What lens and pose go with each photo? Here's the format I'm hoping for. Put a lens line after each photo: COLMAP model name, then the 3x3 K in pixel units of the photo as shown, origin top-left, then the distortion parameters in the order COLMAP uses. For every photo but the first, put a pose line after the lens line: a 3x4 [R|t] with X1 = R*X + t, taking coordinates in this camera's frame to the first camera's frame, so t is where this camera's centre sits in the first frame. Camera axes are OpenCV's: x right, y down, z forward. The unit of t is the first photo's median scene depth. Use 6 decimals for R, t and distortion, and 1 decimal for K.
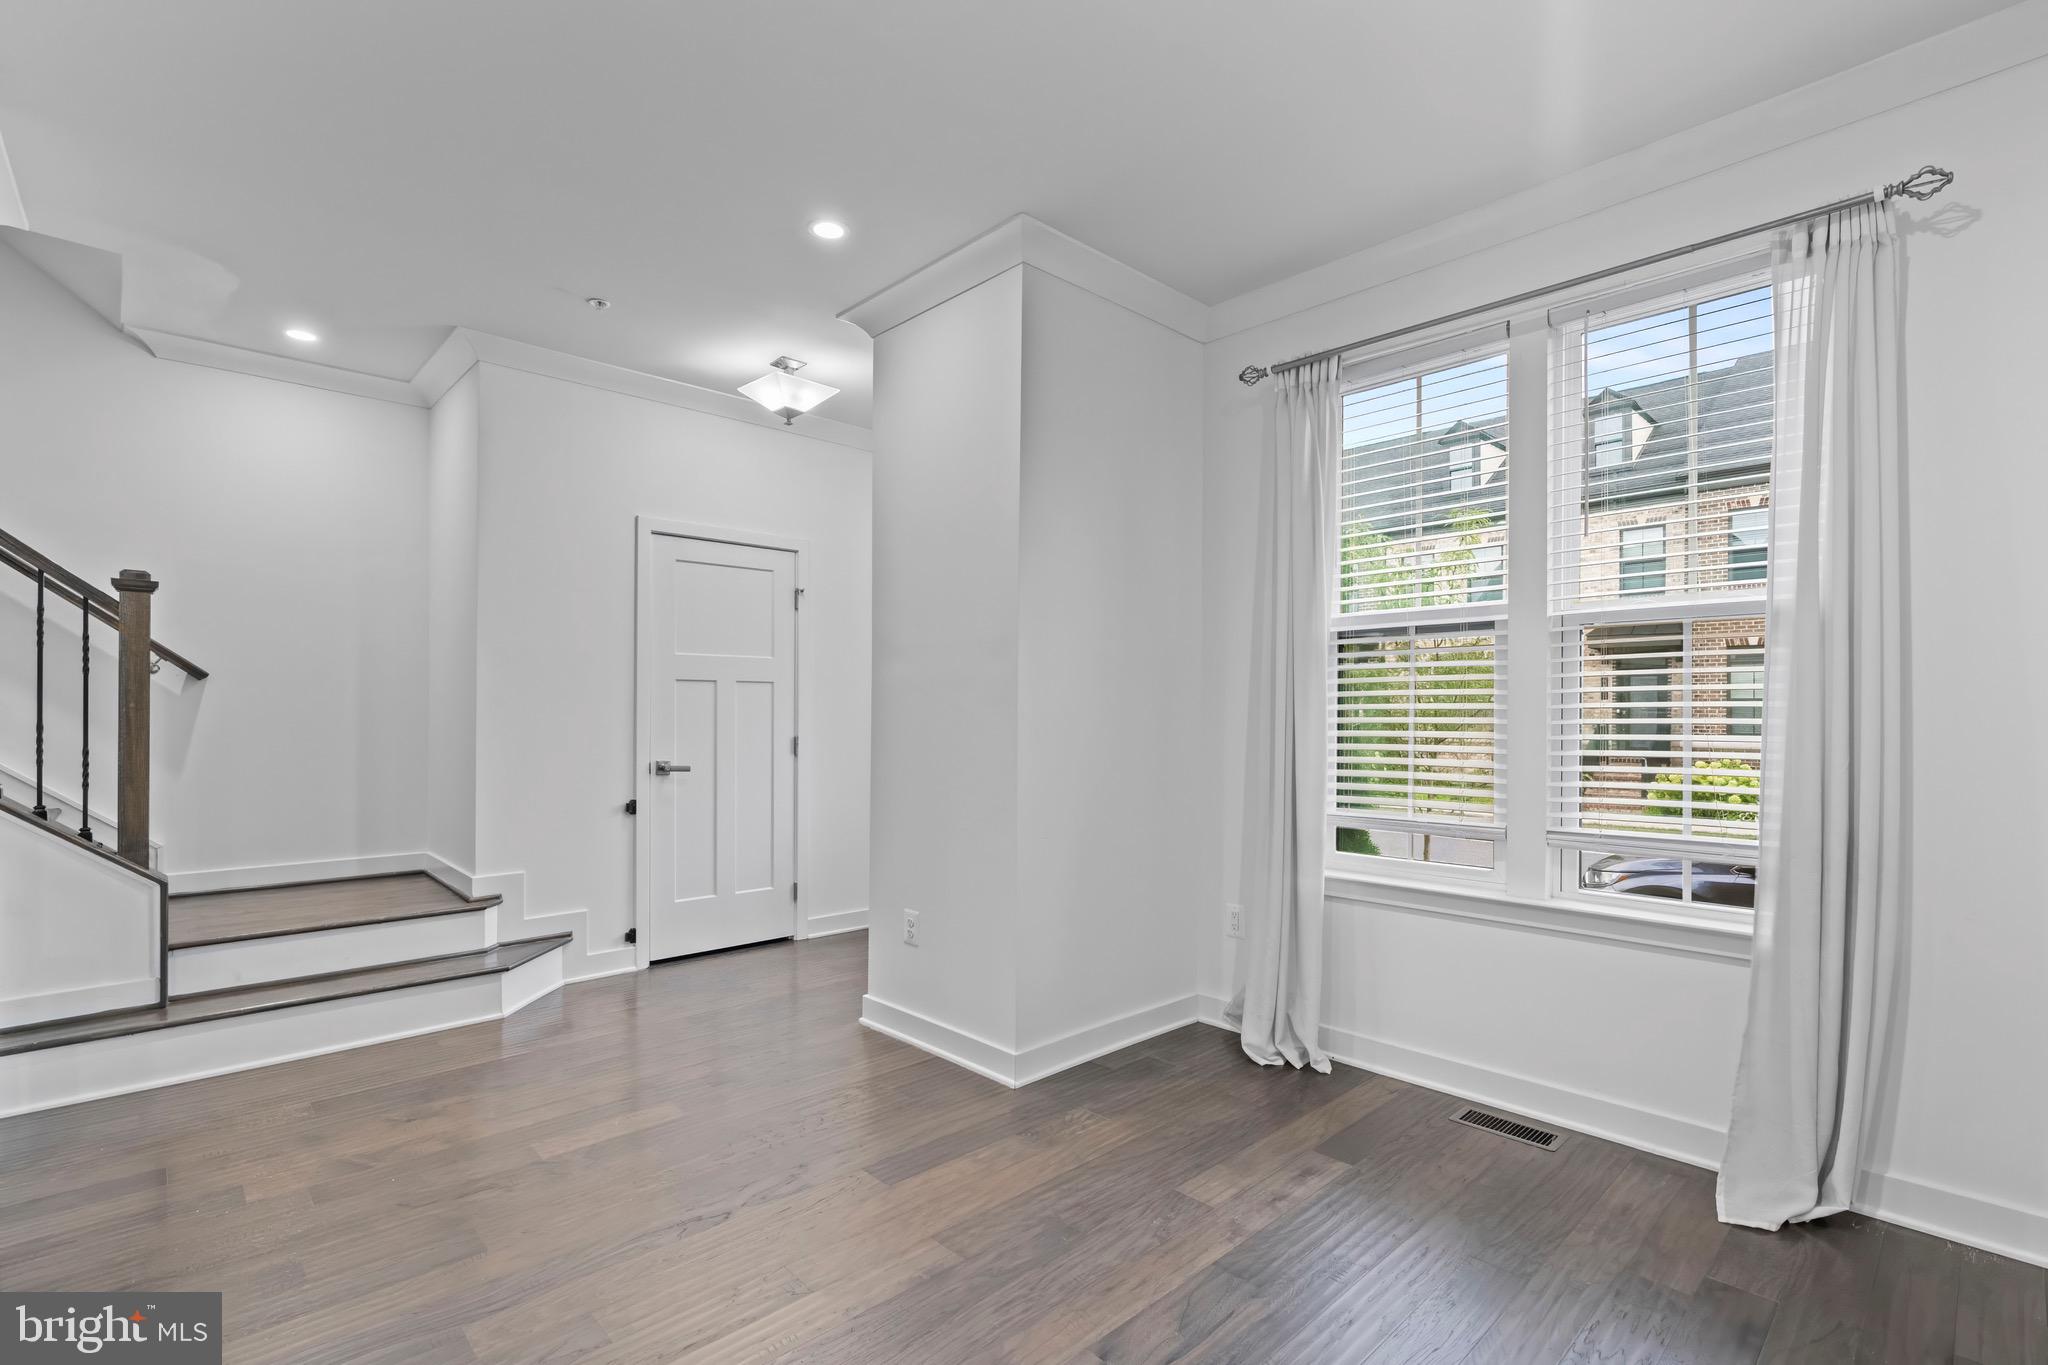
lens RADIAL K [[944.3, 0, 1030.5], [0, 944.3, 703.4], [0, 0, 1]] dist [-0.011846, 0.004901]
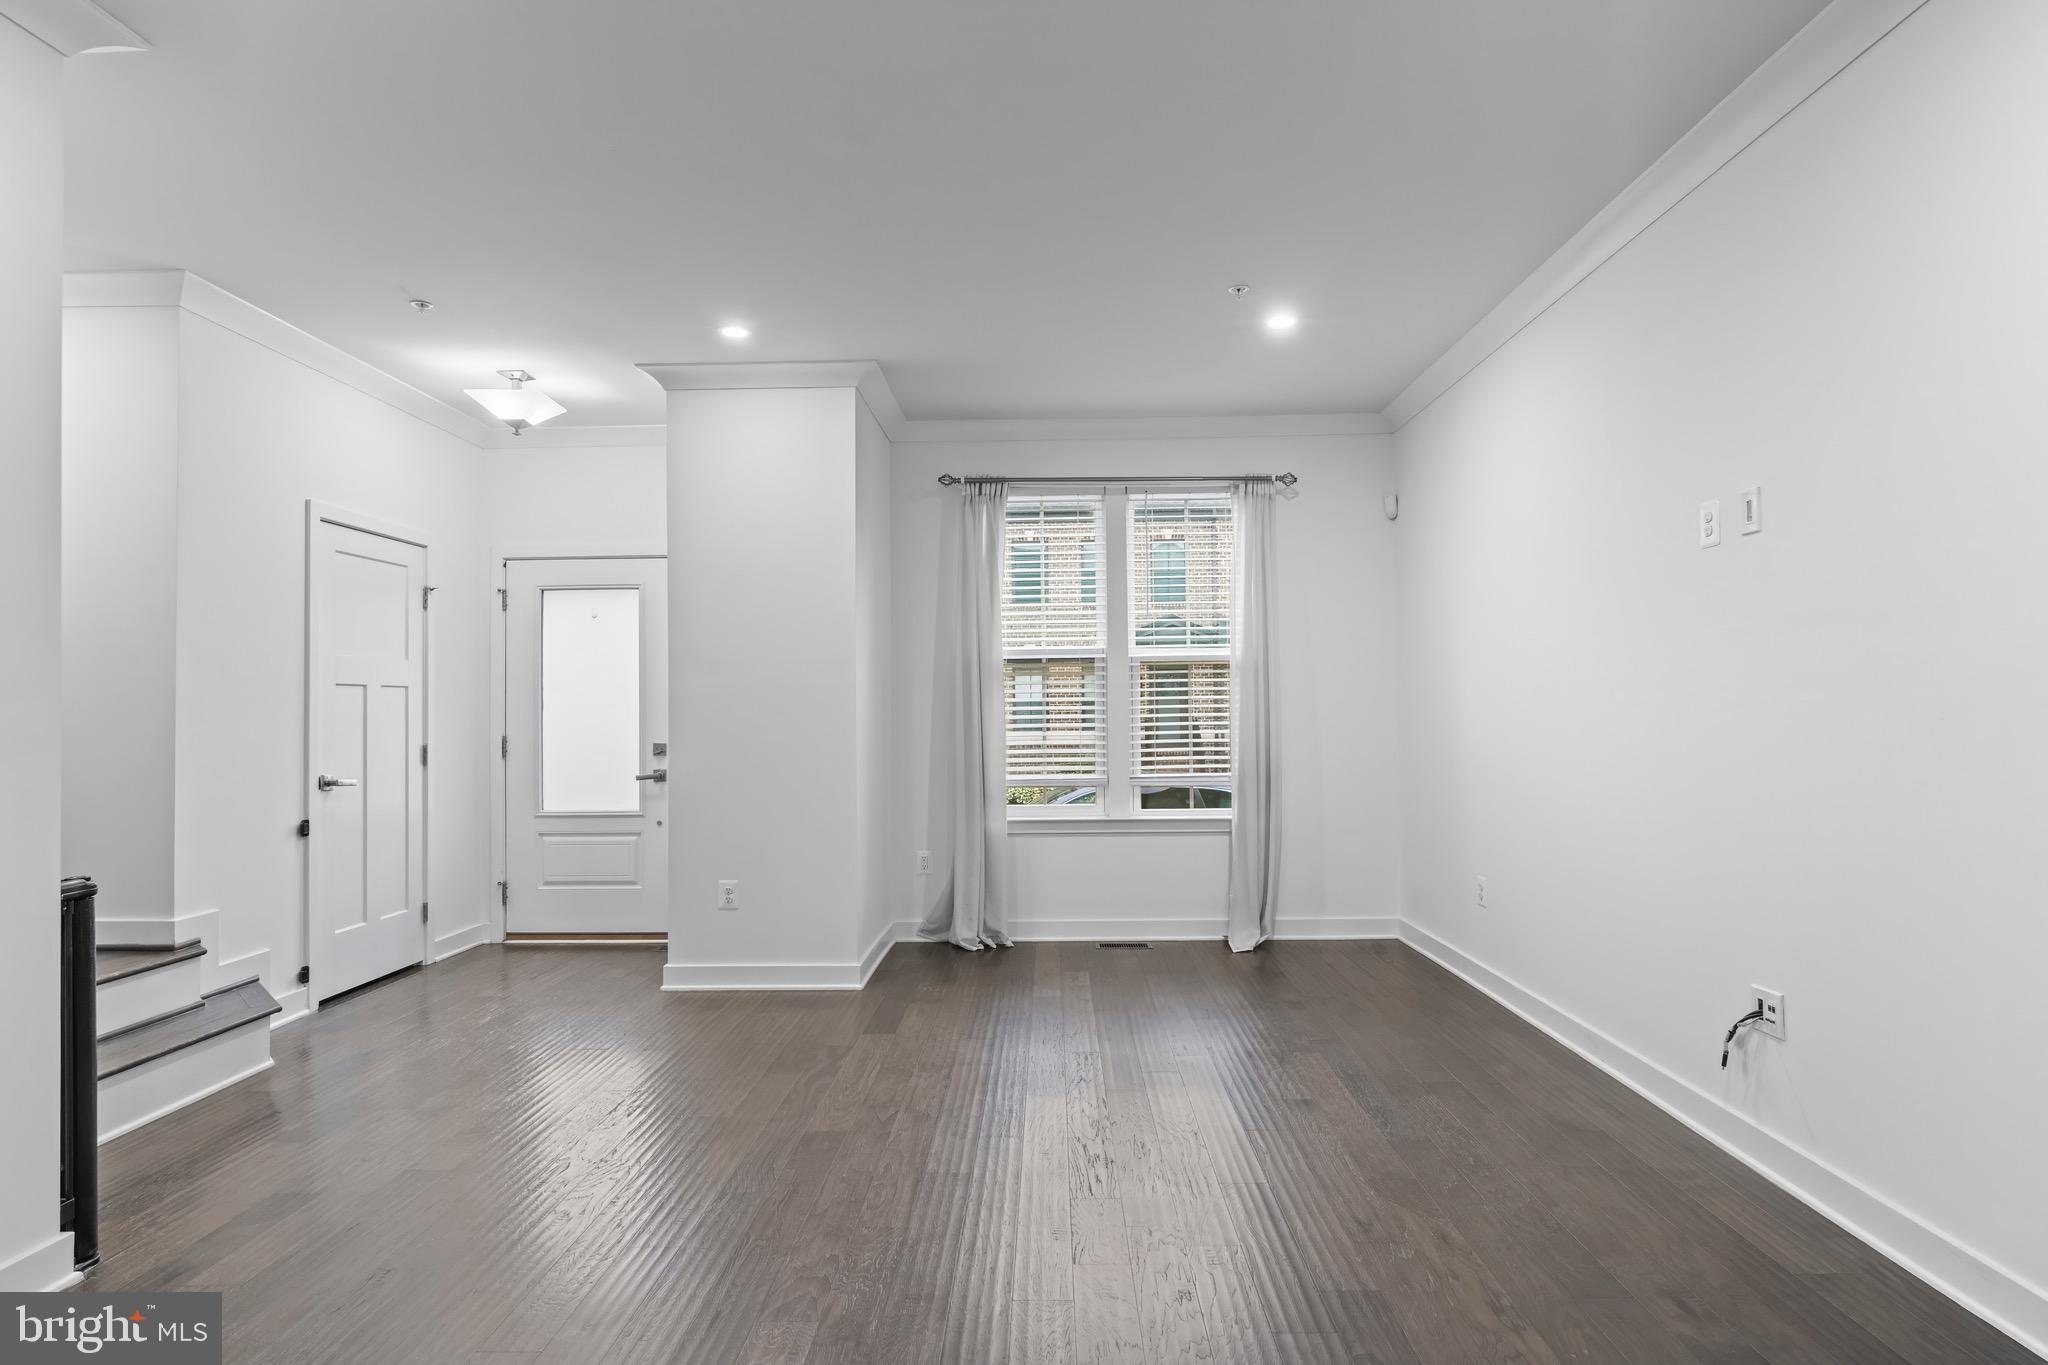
lens RADIAL K [[1111.8, 0, 1024.0], [0, 1111.8, 682.5], [0, 0, 1]] dist [0.005006, 0.000711]
pose [[0.704595, 0.008467, 0.709559, -0.891076], [0.002851, 0.999887, -0.014763, -0.012657], [-0.709604, 0.012425, 0.704491, -0.280852]]
